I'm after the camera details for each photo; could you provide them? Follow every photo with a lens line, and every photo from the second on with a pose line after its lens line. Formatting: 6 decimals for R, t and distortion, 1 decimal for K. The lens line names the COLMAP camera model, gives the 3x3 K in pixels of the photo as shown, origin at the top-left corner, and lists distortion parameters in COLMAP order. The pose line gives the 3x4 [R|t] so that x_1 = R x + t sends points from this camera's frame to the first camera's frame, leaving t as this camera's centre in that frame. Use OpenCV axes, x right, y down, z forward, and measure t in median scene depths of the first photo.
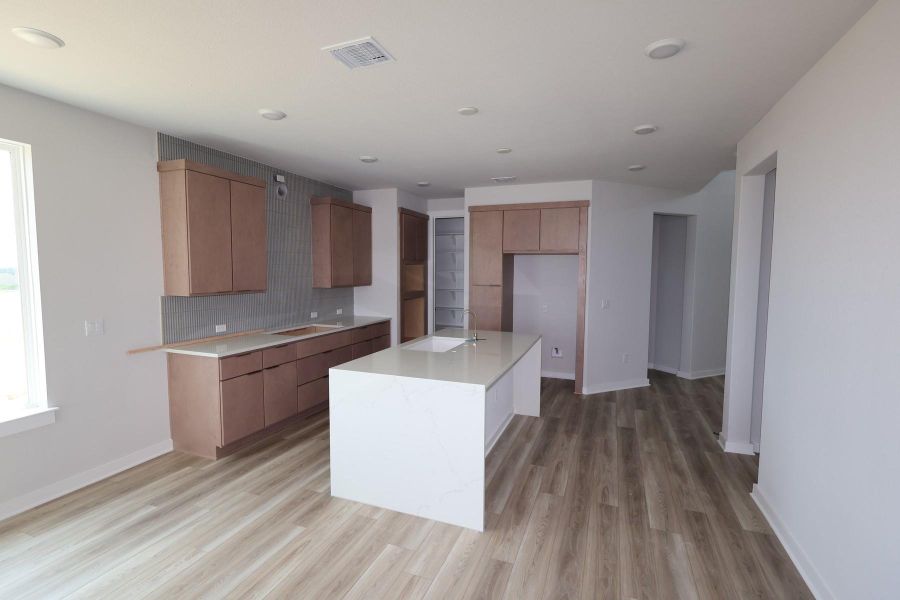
lens RADIAL K [[419.3, 0, 450.0], [0, 419.3, 300.0], [0, 0, 1]] dist [-0.002665, -0.000318]
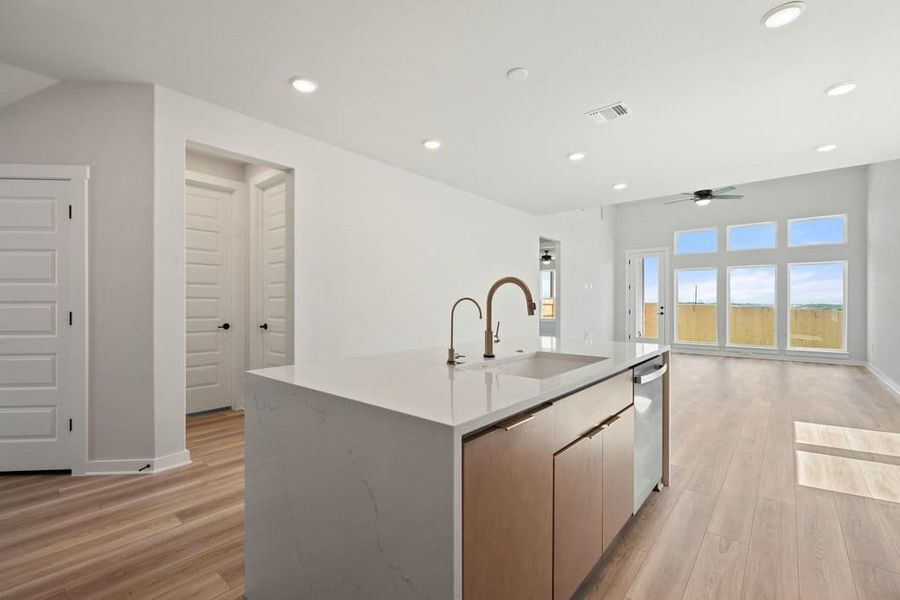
lens RADIAL K [[393.0, 0, 448.1], [0, 393.0, 302.1], [0, 0, 1]] dist [0.000729, -0.000151]
pose [[-0.943187, -0.006103, 0.332207, -0.078153], [0.017816, 0.997464, 0.068907, -0.002677], [-0.331785, 0.070911, -0.940686, 1.404619]]
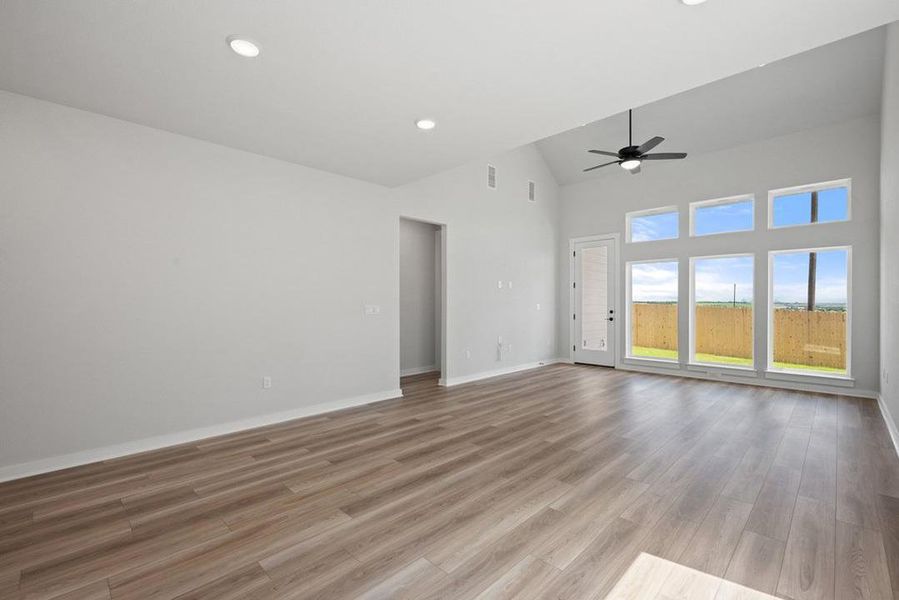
lens RADIAL K [[395.4, 0, 450.7], [0, 395.4, 302.6], [0, 0, 1]] dist [0.000512, 0.000087]
pose [[-0.917716, -0.006163, 0.397189, -0.548840], [0.022829, 0.997409, 0.068223, 0.030893], [-0.396580, 0.071677, -0.915197, 0.742556]]
